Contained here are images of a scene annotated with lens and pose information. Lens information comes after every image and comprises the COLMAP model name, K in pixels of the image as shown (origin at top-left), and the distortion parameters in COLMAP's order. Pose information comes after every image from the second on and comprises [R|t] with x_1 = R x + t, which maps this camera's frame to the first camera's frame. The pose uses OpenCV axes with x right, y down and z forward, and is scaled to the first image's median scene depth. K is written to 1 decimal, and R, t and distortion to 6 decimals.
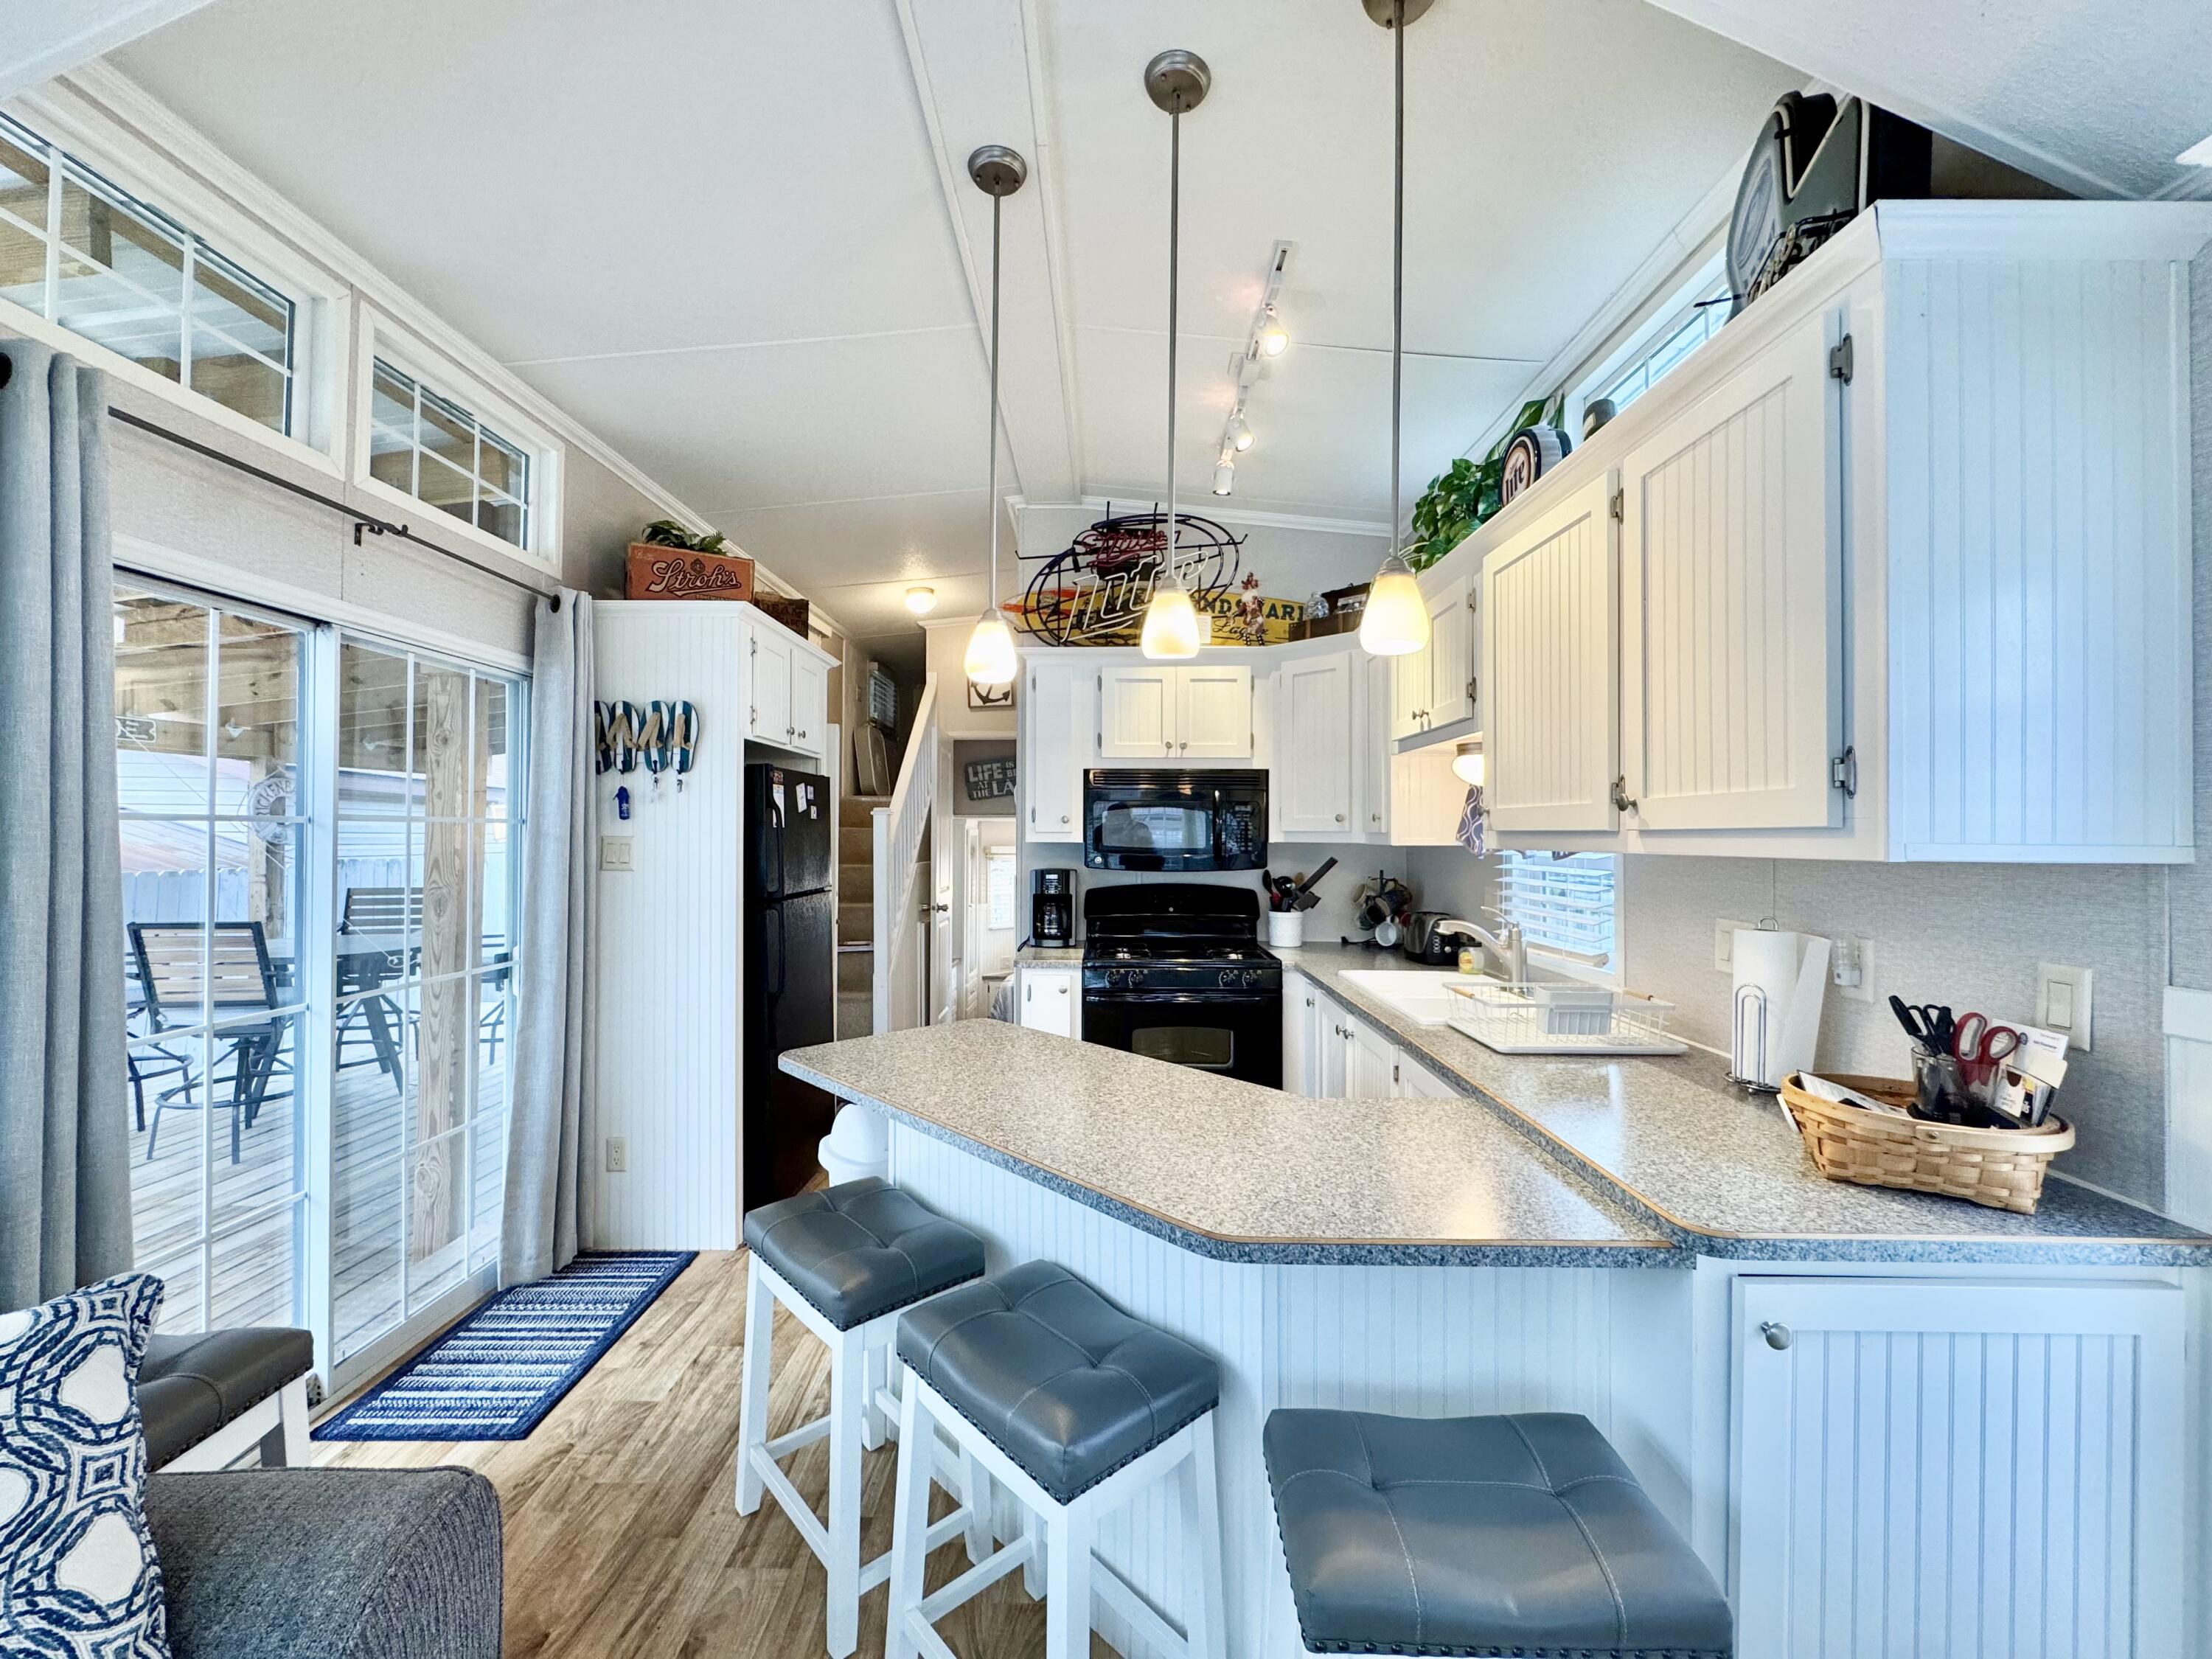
lens RADIAL K [[880.0, 0, 1104.7], [0, 880.0, 825.4], [0, 0, 1]] dist [-0.002588, 0.000078]
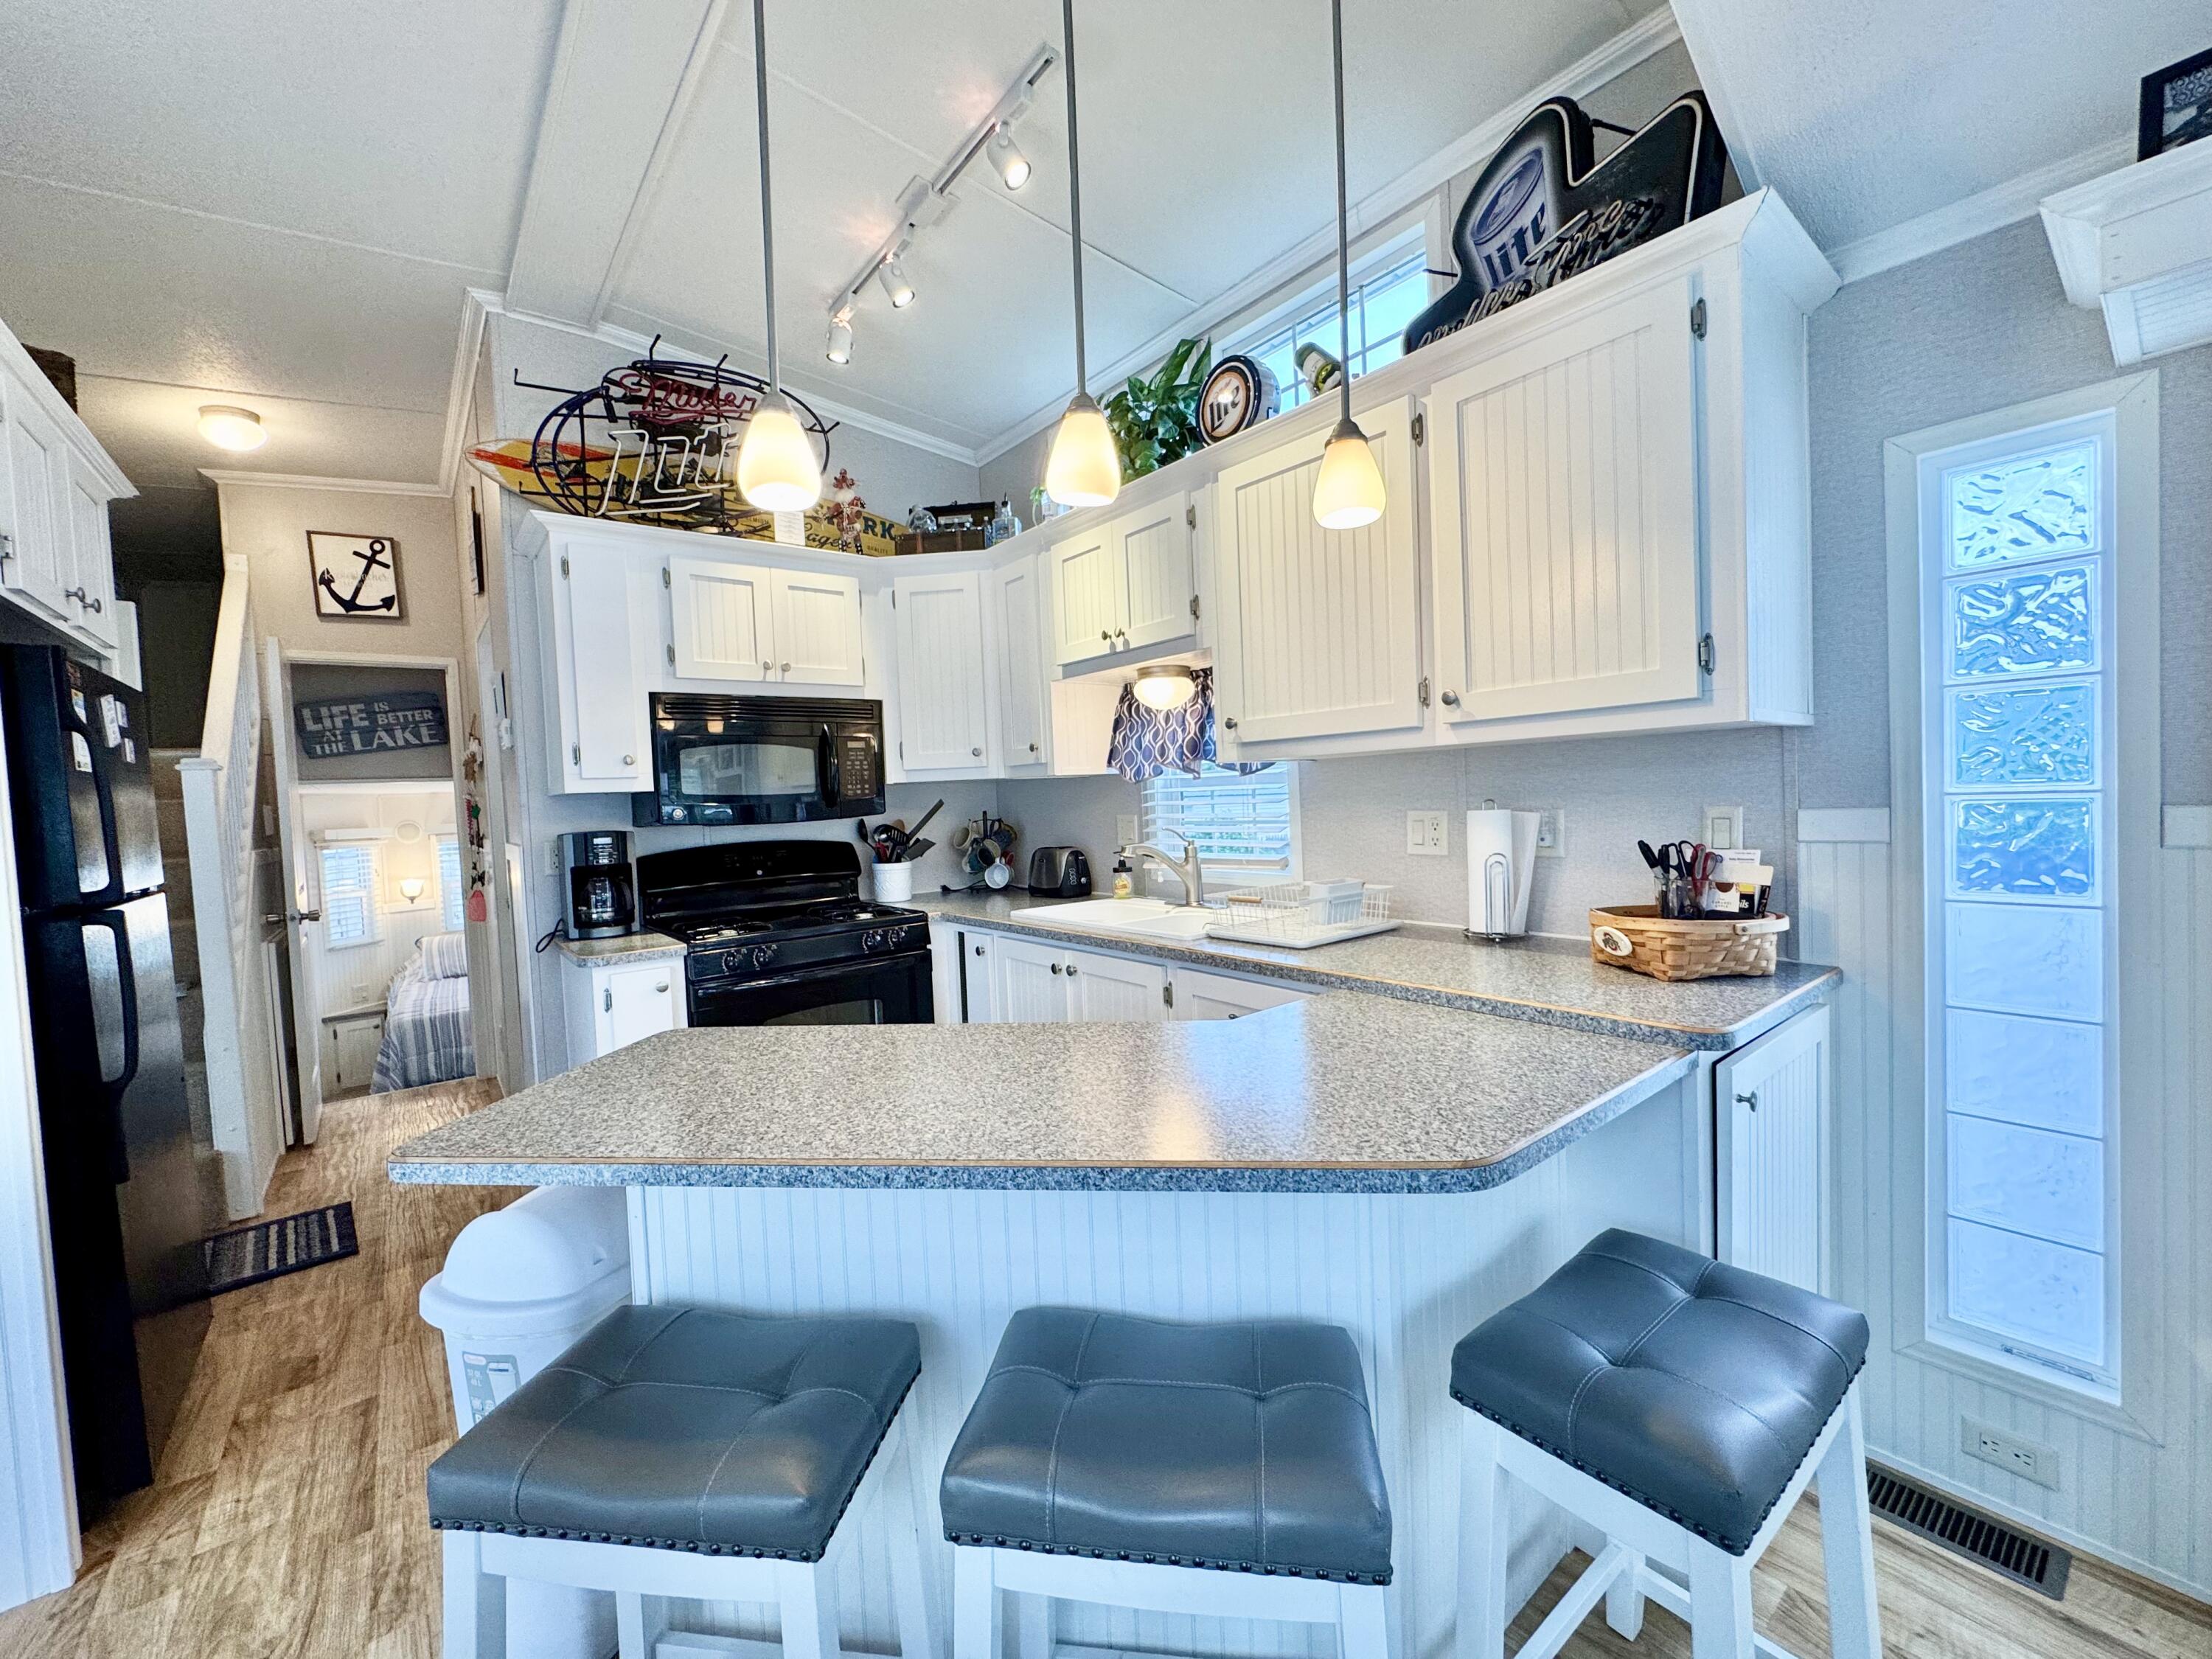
lens RADIAL K [[880.0, 0, 1104.4], [0, 880.0, 826.0], [0, 0, 1]] dist [-0.002588, 0.000078]
pose [[0.775079, -0.058373, 0.629163, -0.201440], [0.038590, 0.998238, 0.045075, 0.030520], [-0.630685, -0.010657, 0.775966, 0.180114]]
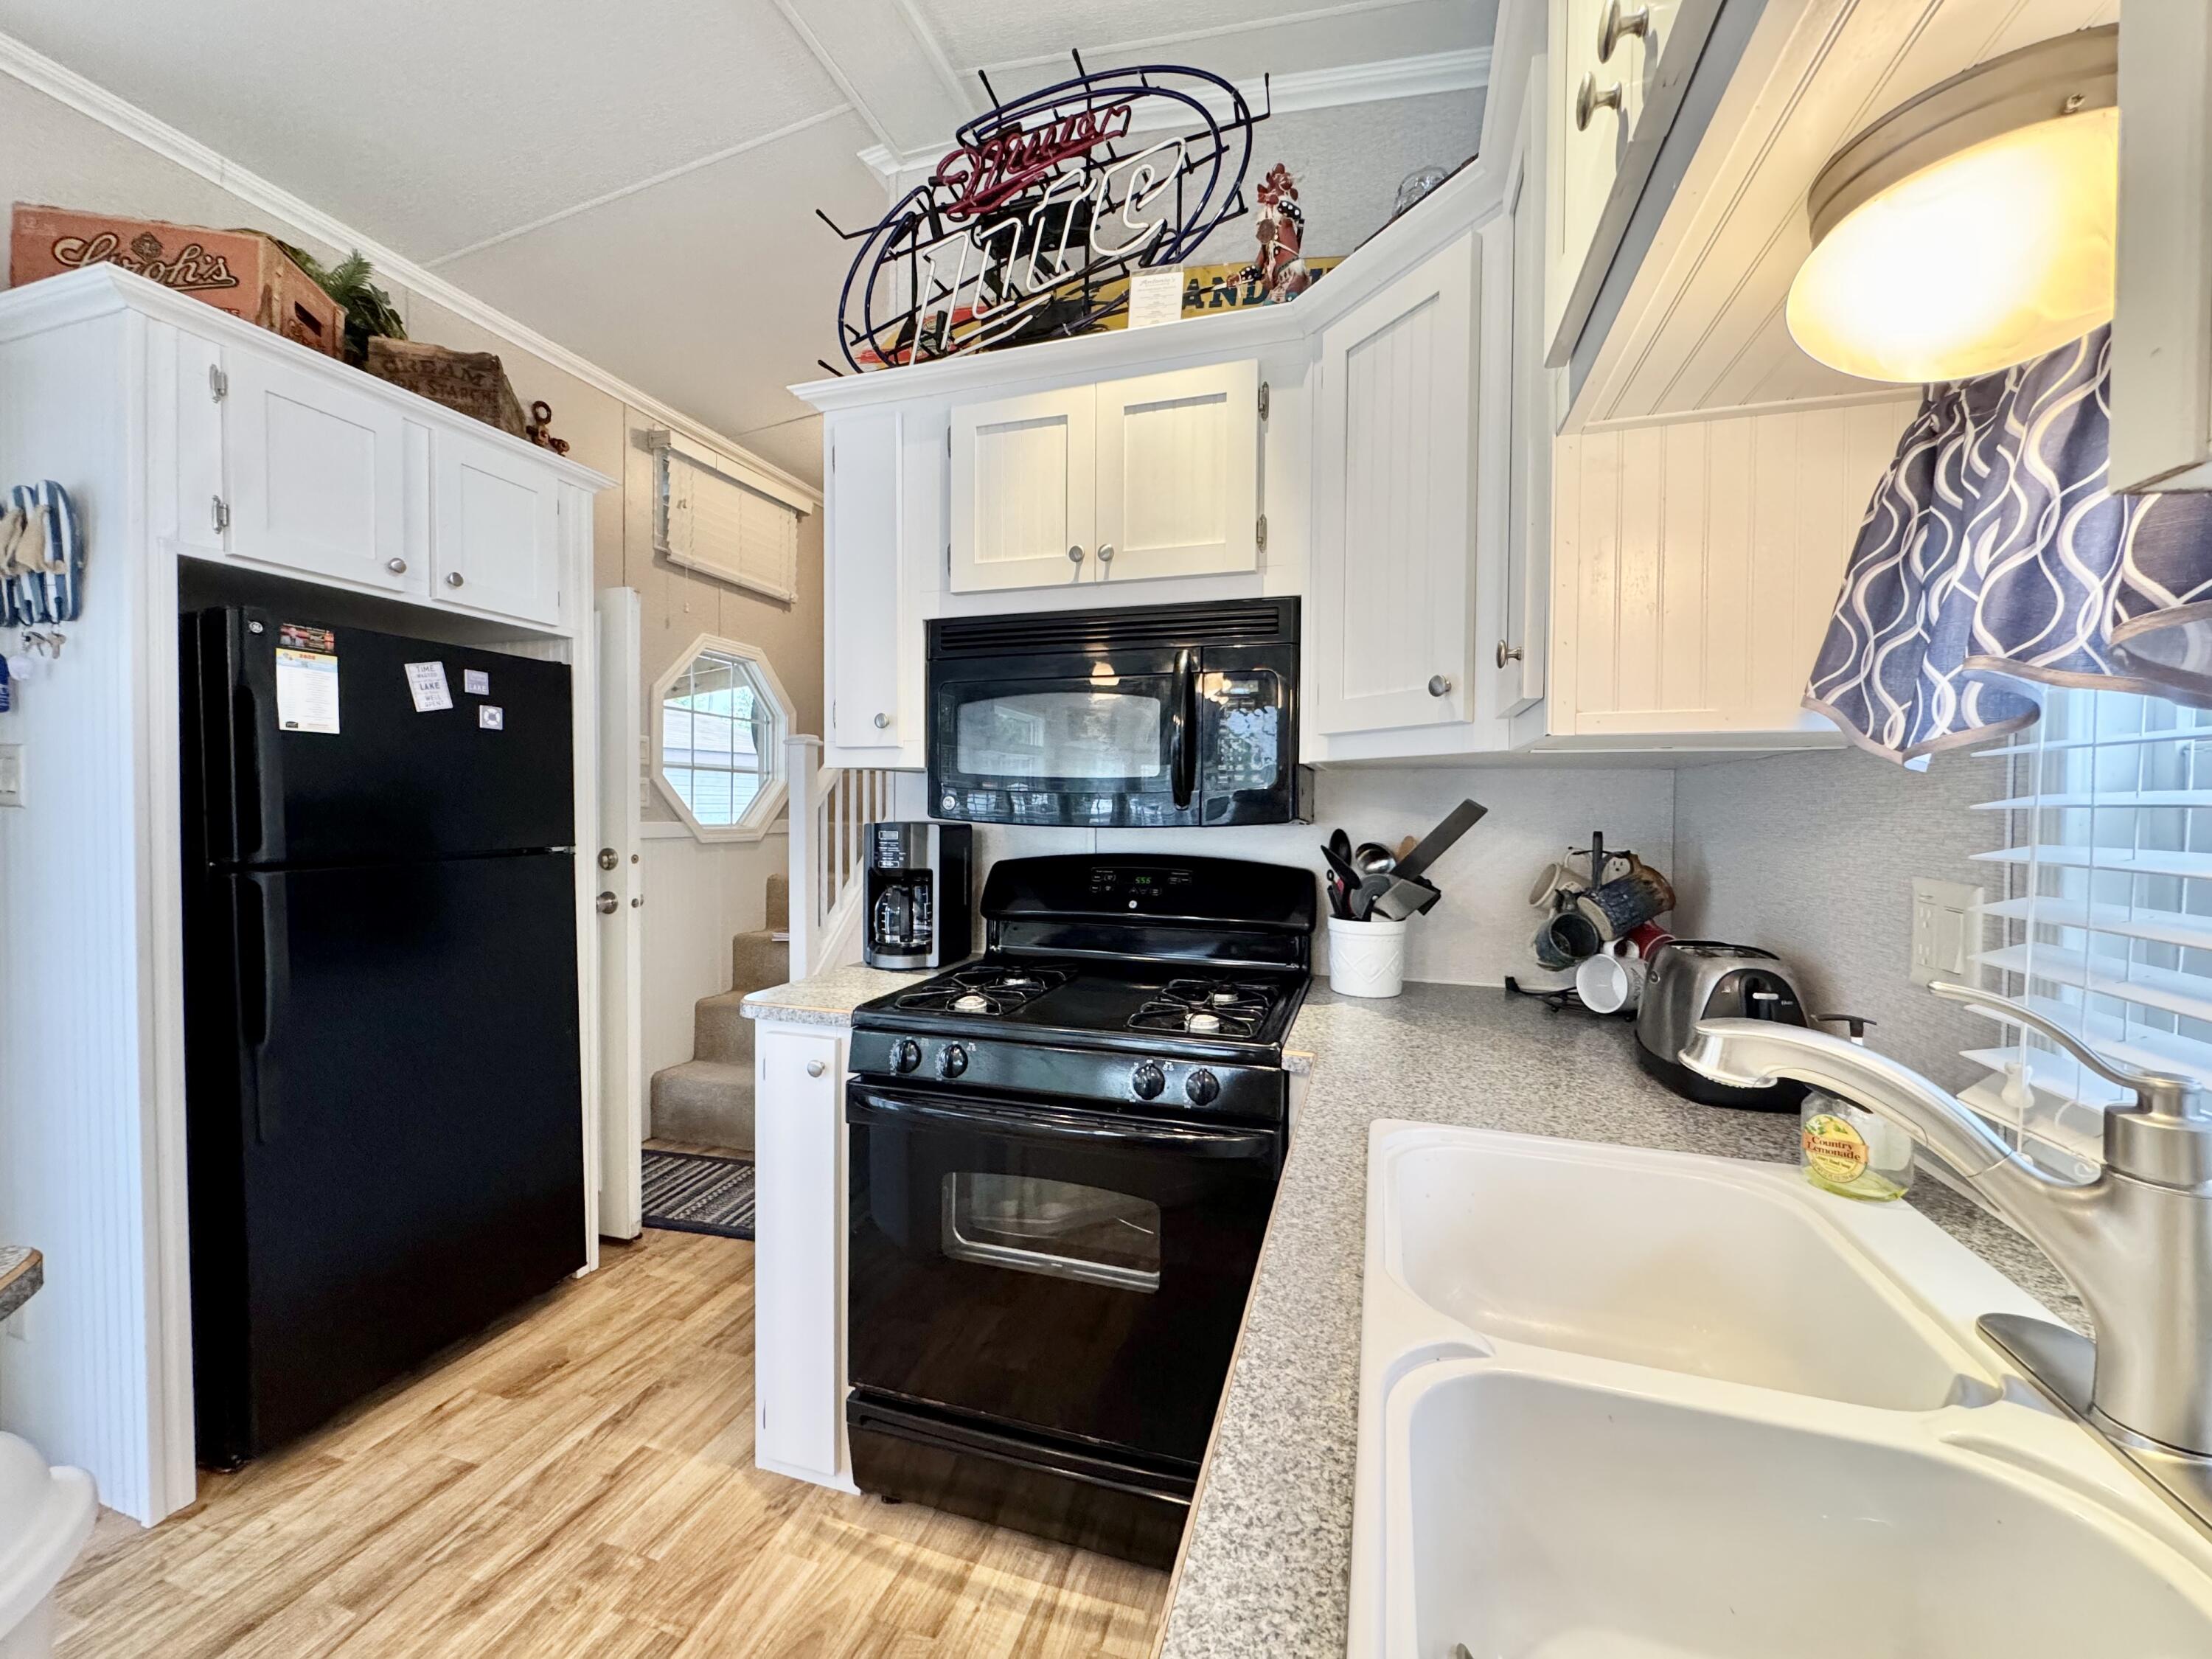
lens RADIAL K [[880.0, 0, 1101.5], [0, 880.0, 826.1], [0, 0, 1]] dist [-0.002588, 0.000078]
pose [[0.955303, 0.010734, -0.295435, 0.223564], [-0.001162, 0.999469, 0.032556, 0.036786], [0.295628, -0.030757, 0.954808, 0.553219]]
